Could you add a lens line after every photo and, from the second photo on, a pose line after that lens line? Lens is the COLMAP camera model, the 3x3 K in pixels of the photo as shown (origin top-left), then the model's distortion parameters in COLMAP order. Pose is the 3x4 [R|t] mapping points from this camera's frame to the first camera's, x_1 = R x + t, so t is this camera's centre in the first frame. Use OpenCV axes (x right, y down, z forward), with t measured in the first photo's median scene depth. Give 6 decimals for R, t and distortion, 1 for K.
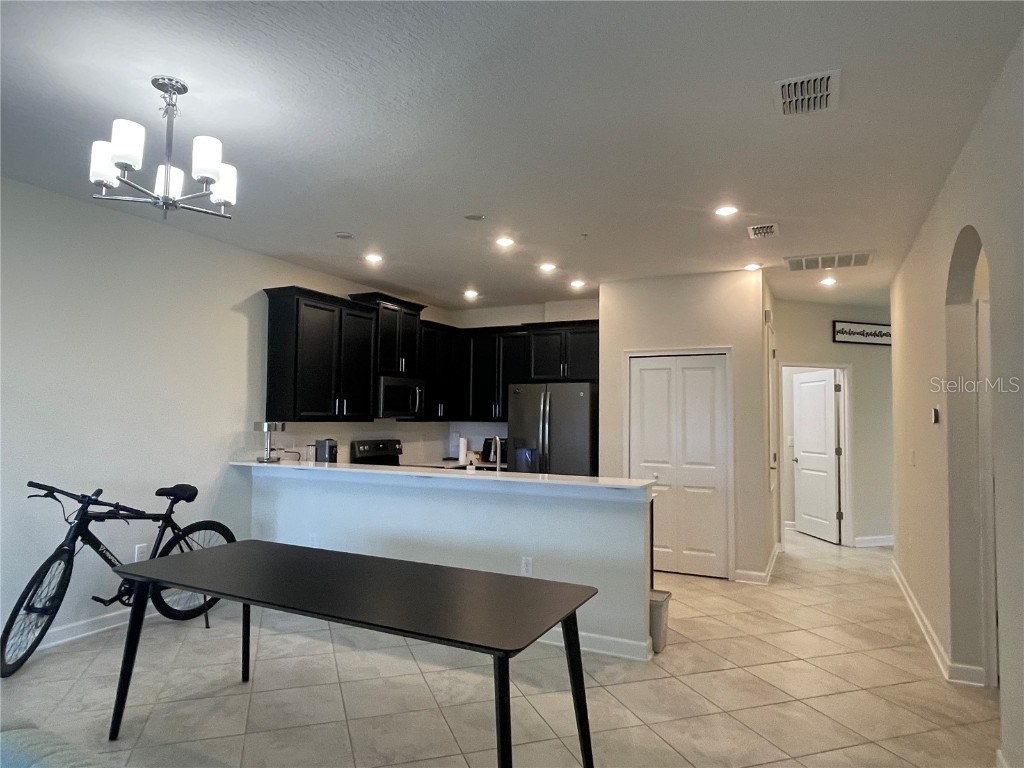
lens RADIAL K [[624.8, 0, 513.7], [0, 624.8, 384.3], [0, 0, 1]] dist [0.002393, -0.000905]
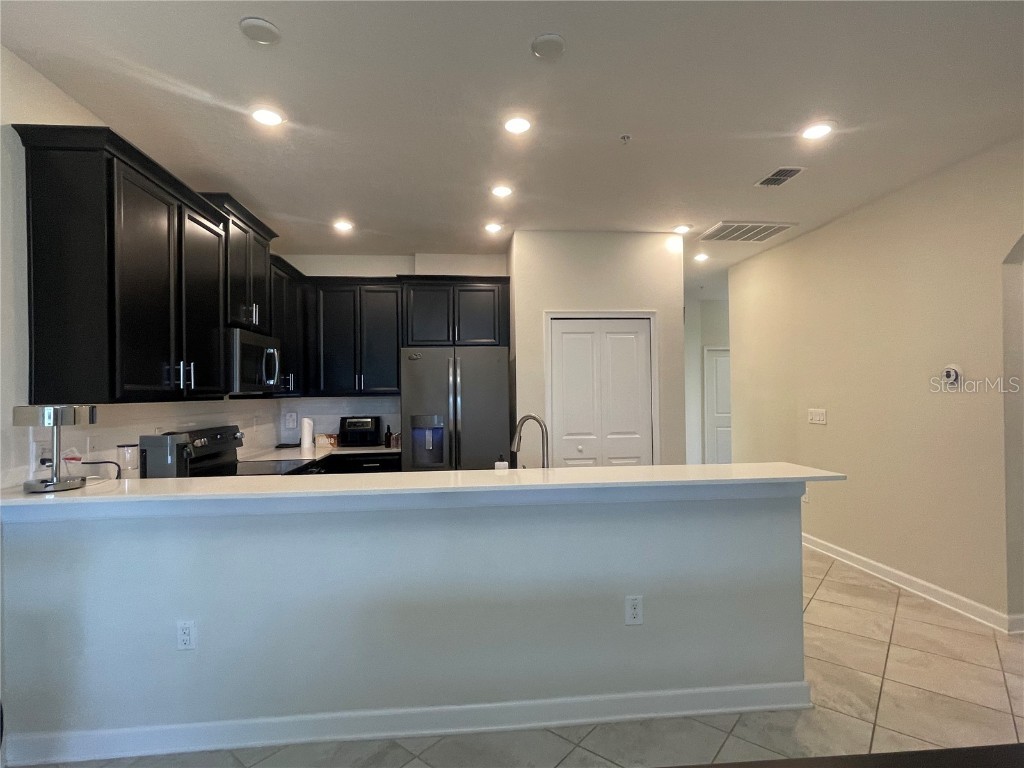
lens RADIAL K [[516.0, 0, 510.2], [0, 516.0, 387.2], [0, 0, 1]] dist [-0.010656, 0.009229]
pose [[0.858755, -0.018026, 0.512070, -0.241920], [-0.004782, 0.999056, 0.043187, 0.022868], [-0.512365, -0.039536, 0.857857, 0.403368]]
